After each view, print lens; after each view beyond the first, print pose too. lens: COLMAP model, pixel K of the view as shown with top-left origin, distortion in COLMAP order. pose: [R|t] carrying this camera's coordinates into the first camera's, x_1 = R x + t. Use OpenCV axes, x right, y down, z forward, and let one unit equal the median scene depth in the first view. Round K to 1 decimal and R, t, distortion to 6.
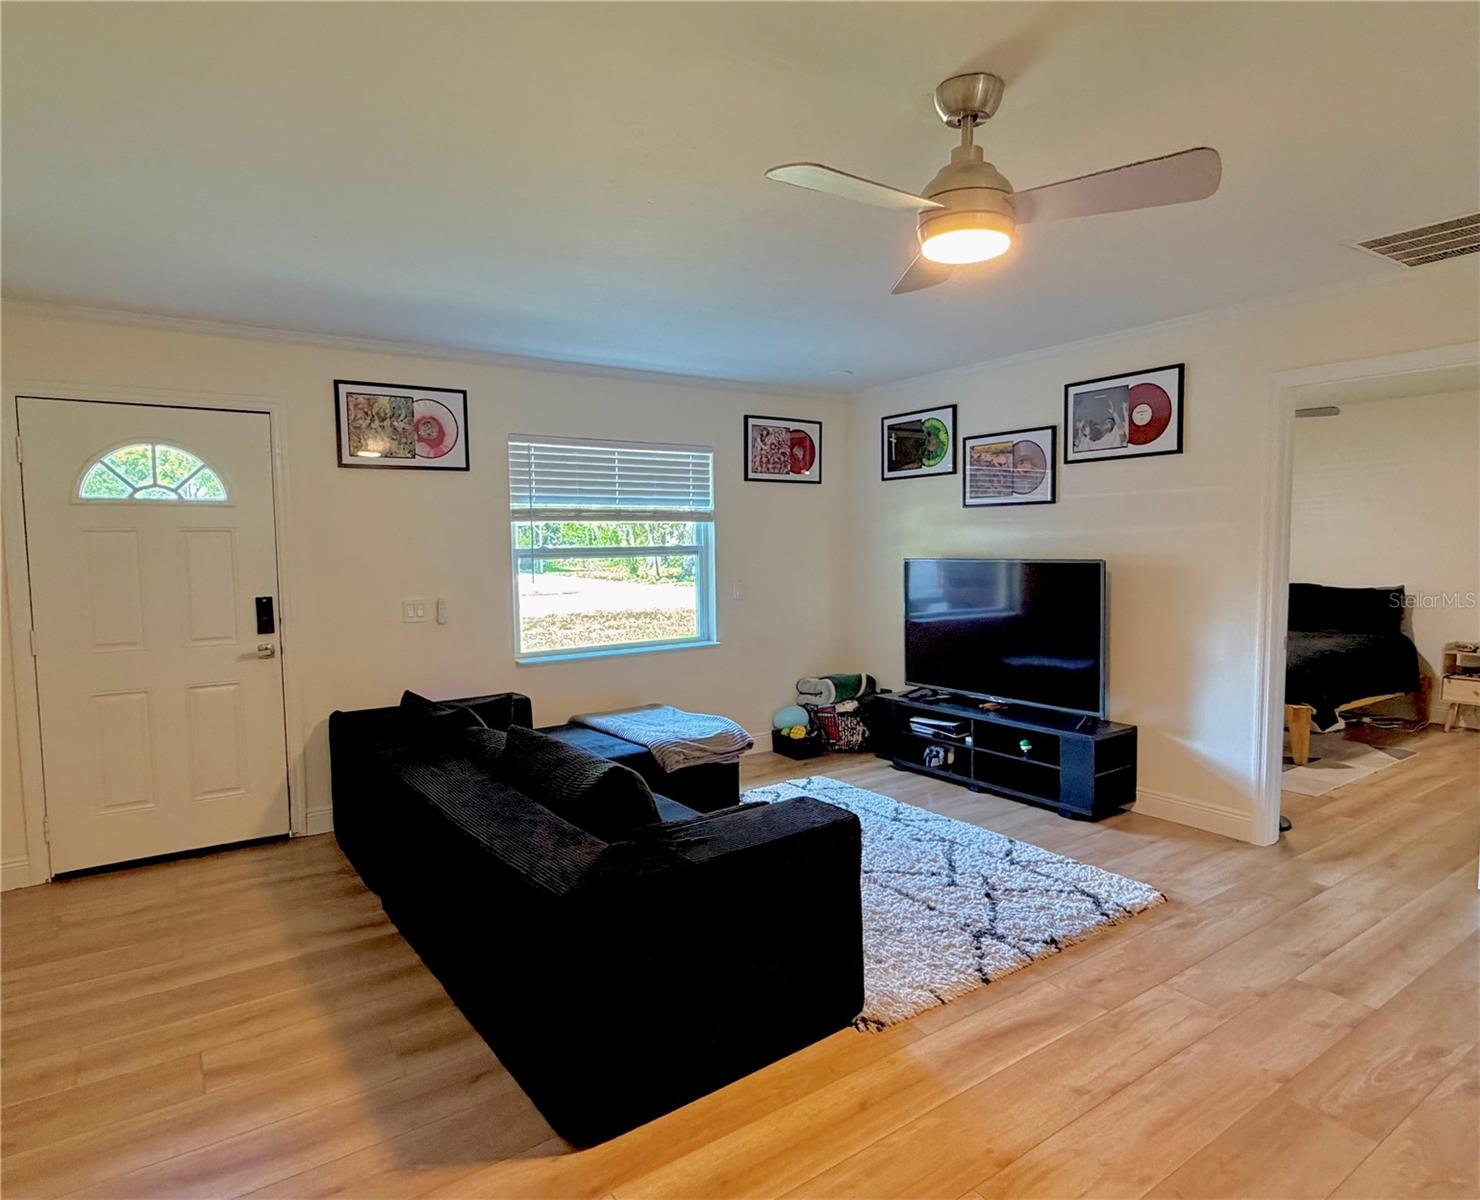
lens RADIAL K [[857.2, 0, 745.5], [0, 857.2, 608.1], [0, 0, 1]] dist [-0.000443, -0.002184]
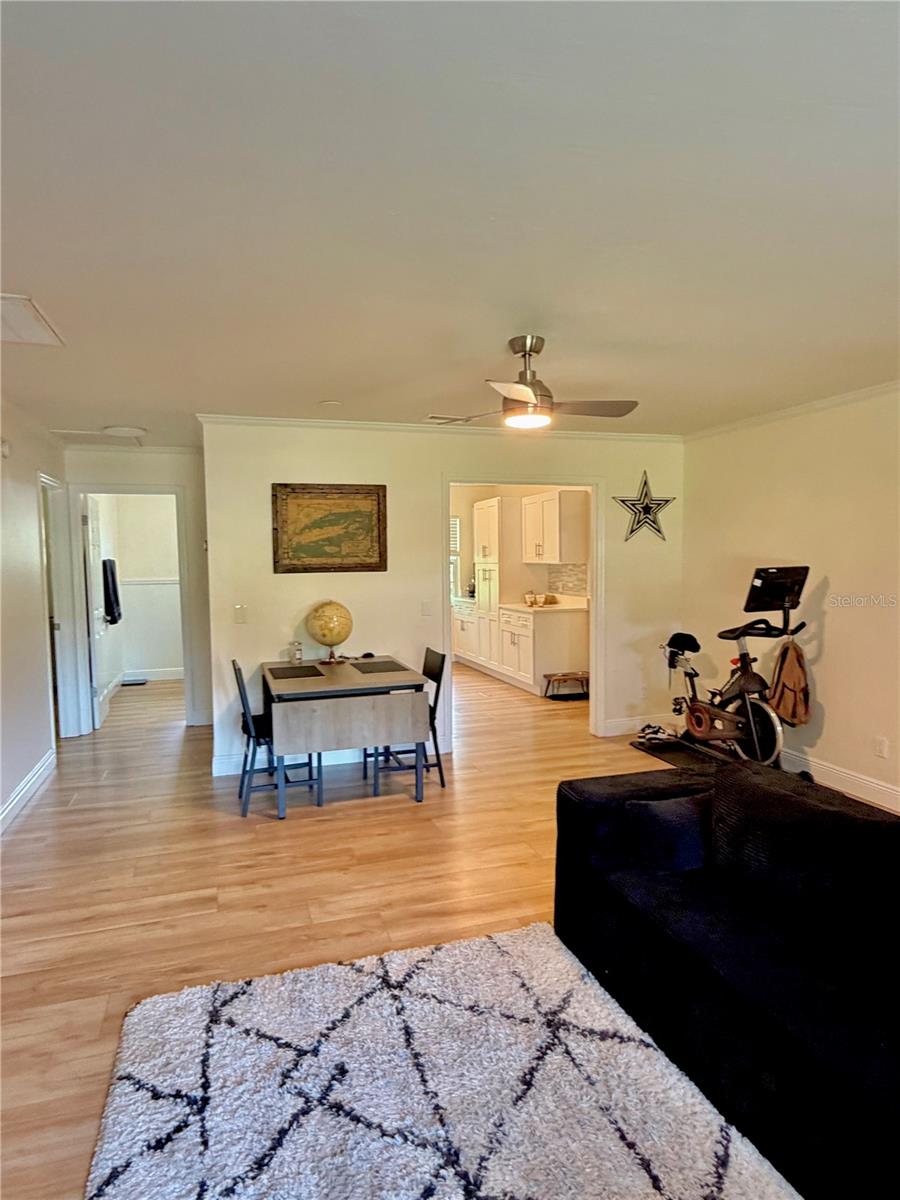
lens RADIAL K [[689.4, 0, 443.6], [0, 689.4, 602.6], [0, 0, 1]] dist [-0.005867, 0.003650]
pose [[-0.954634, 0.000253, 0.297781, -0.010950], [0.046116, 0.988060, 0.147003, -0.126654], [-0.294188, 0.154067, -0.943248, 1.251912]]
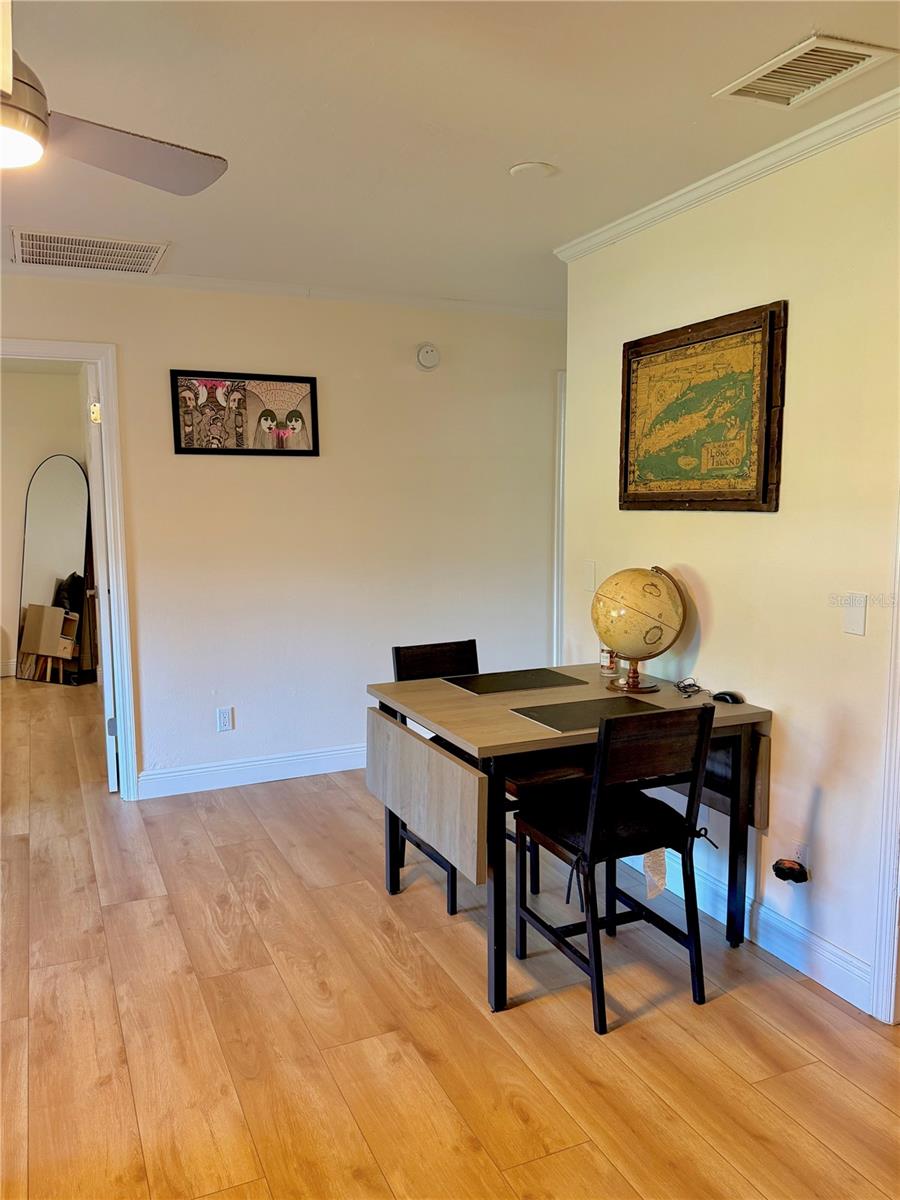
lens RADIAL K [[919.3, 0, 448.5], [0, 919.3, 606.2], [0, 0, 1]] dist [0.034520, -0.020013]
pose [[0.182839, -0.104417, 0.977582, -0.274269], [0.078669, 0.992709, 0.091319, -0.017007], [-0.979990, 0.060209, 0.189720, 0.213008]]
